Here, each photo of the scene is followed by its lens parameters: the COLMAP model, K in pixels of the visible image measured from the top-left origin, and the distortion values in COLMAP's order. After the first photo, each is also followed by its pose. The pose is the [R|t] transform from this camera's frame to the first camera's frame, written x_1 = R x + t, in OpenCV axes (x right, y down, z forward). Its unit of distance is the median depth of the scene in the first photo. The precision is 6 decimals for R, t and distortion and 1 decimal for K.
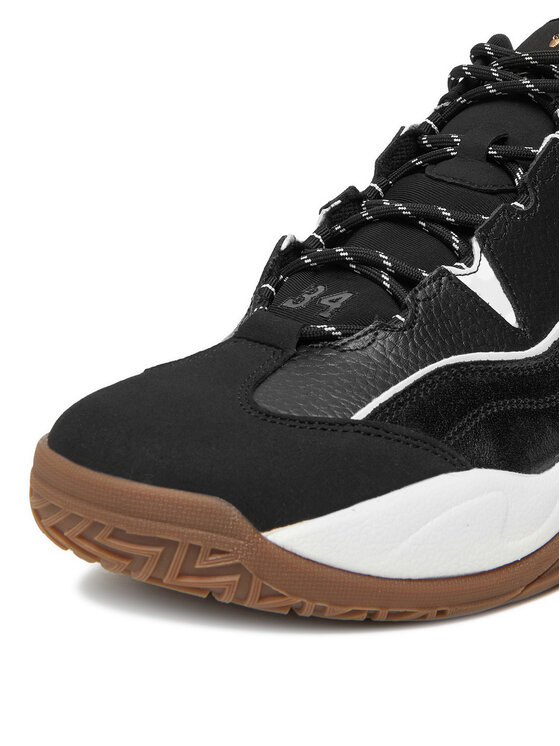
lens RADIAL K [[1464.8, 0, 280.0], [0, 1464.8, 373.0], [0, 0, 1]] dist [-0.393254, -0.008107]
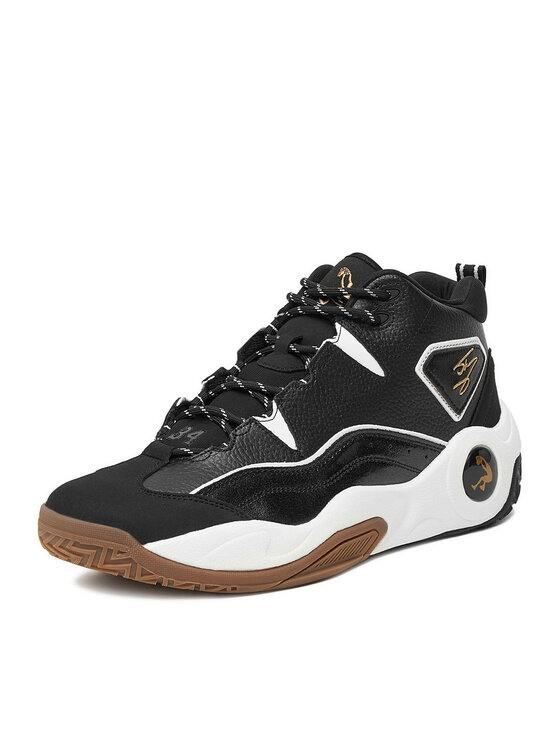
lens RADIAL K [[1977.4, 0, 280.0], [0, 1977.4, 373.0], [0, 0, 1]] dist [-1.331015, -0.169972]
pose [[0.998031, -0.003587, -0.062618, 0.315974], [-0.000842, 0.997508, -0.070554, 0.051019], [0.062715, 0.070468, 0.995541, -1.575068]]
